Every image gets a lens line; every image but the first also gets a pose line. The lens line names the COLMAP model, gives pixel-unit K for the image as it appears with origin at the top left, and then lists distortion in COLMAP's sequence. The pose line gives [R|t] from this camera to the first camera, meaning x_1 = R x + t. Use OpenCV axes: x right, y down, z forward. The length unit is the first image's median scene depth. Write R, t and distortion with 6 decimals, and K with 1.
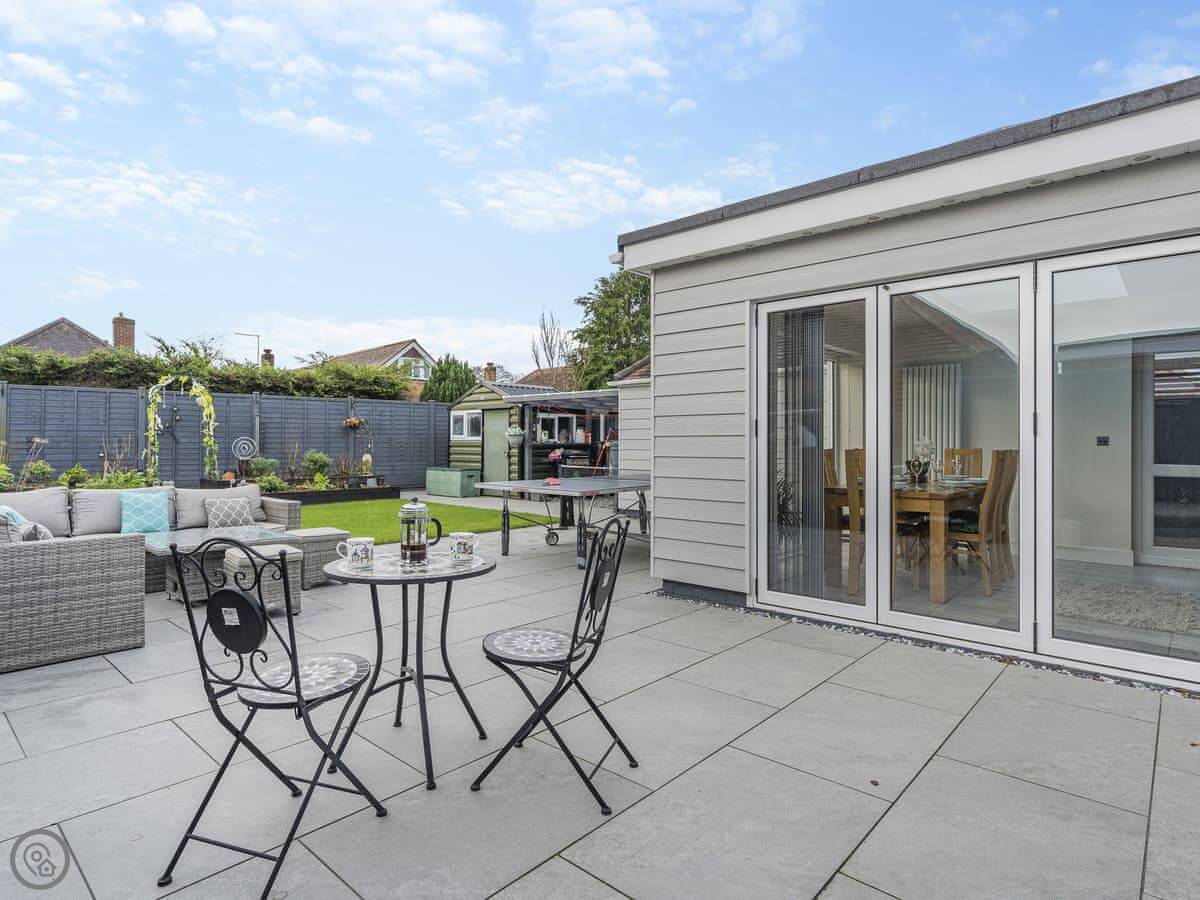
lens RADIAL K [[663.2, 0, 588.5], [0, 663.2, 436.0], [0, 0, 1]] dist [0.003374, 0.000106]
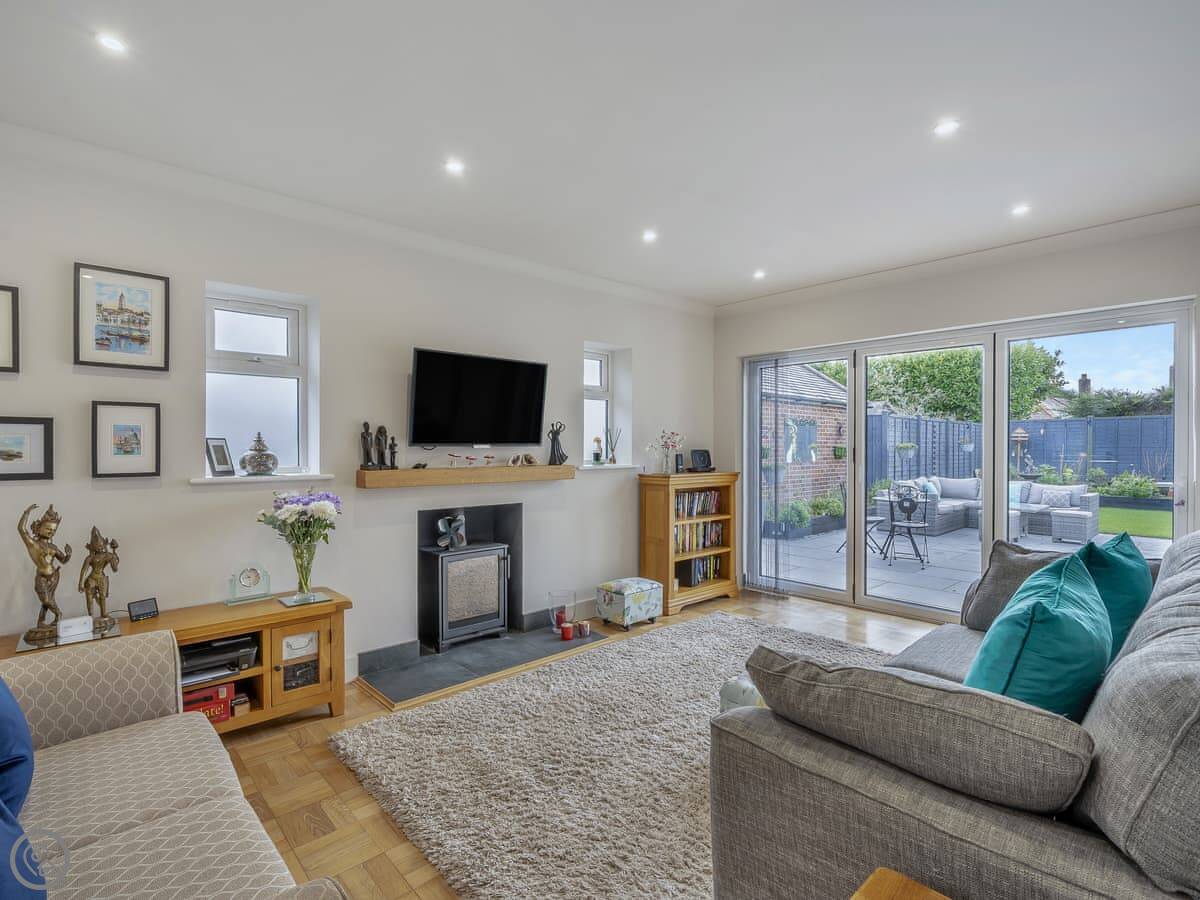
lens RADIAL K [[575.2, 0, 602.3], [0, 575.2, 449.5], [0, 0, 1]] dist [-0.000712, 0.000744]
pose [[-0.055434, 0.001221, -0.998462, 0.451237], [0.006454, 0.999979, 0.000865, -0.010571], [0.998441, -0.006396, -0.055441, -0.051560]]
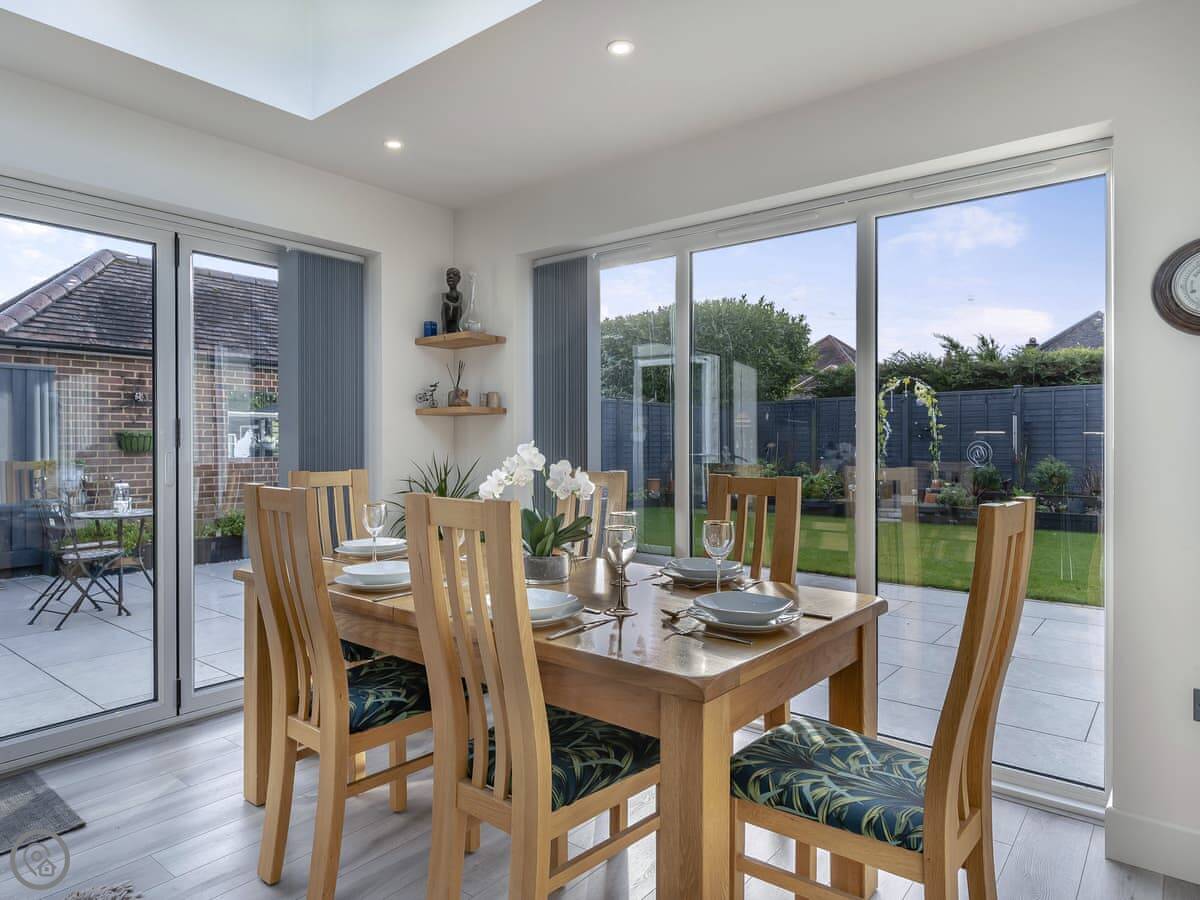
lens RADIAL K [[736.5, 0, 594.4], [0, 736.5, 441.3], [0, 0, 1]] dist [-0.000711, 0.001685]
pose [[0.082473, -0.002936, -0.996589, 0.374935], [0.012630, 0.999918, -0.001901, -0.002060], [0.996513, -0.012430, 0.082503, 0.420541]]
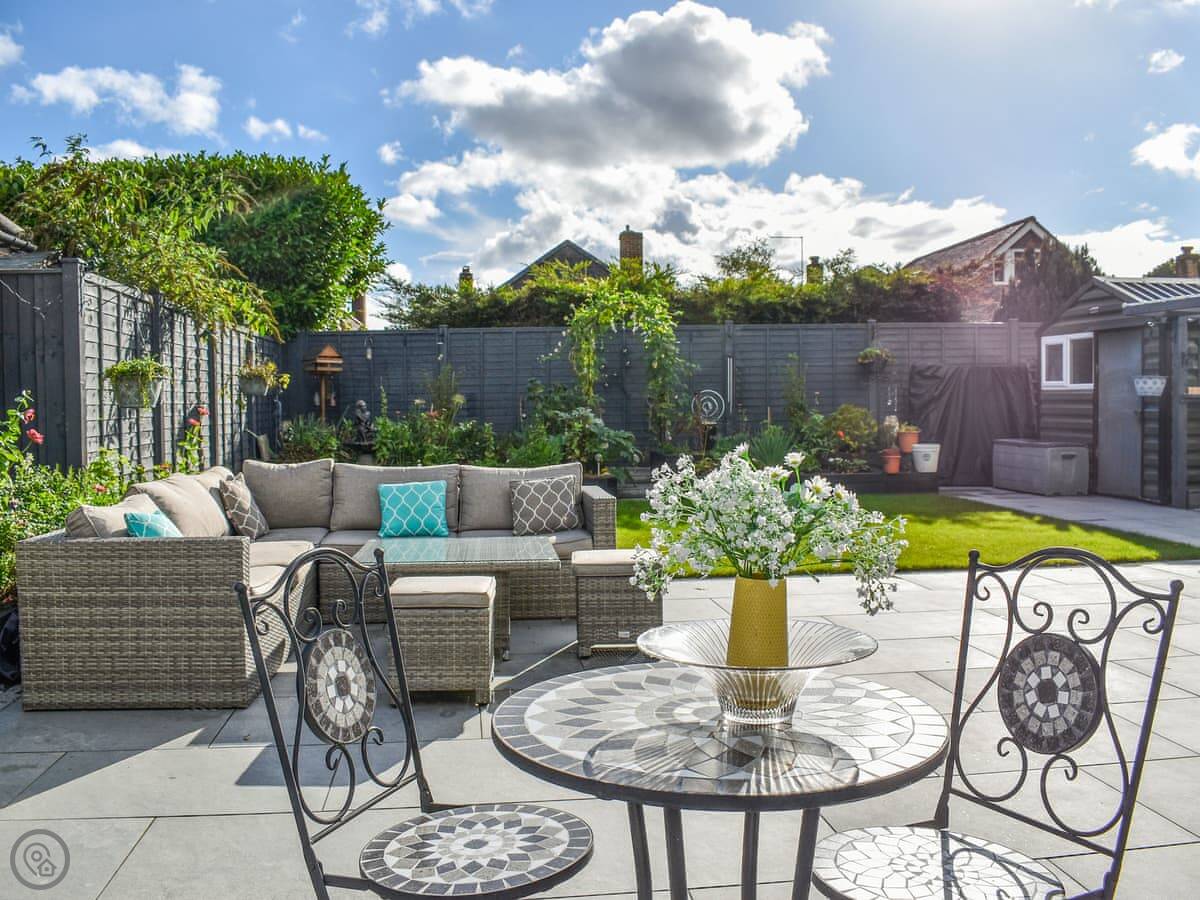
lens RADIAL K [[1056.3, 0, 566.4], [0, 1056.3, 434.6], [0, 0, 1]] dist [-0.092299, 0.031435]
pose [[0.753439, 0.013674, -0.657376, 0.066719], [0.016861, 0.999053, 0.040106, 0.002204], [0.657302, -0.041302, 0.752495, 0.116793]]
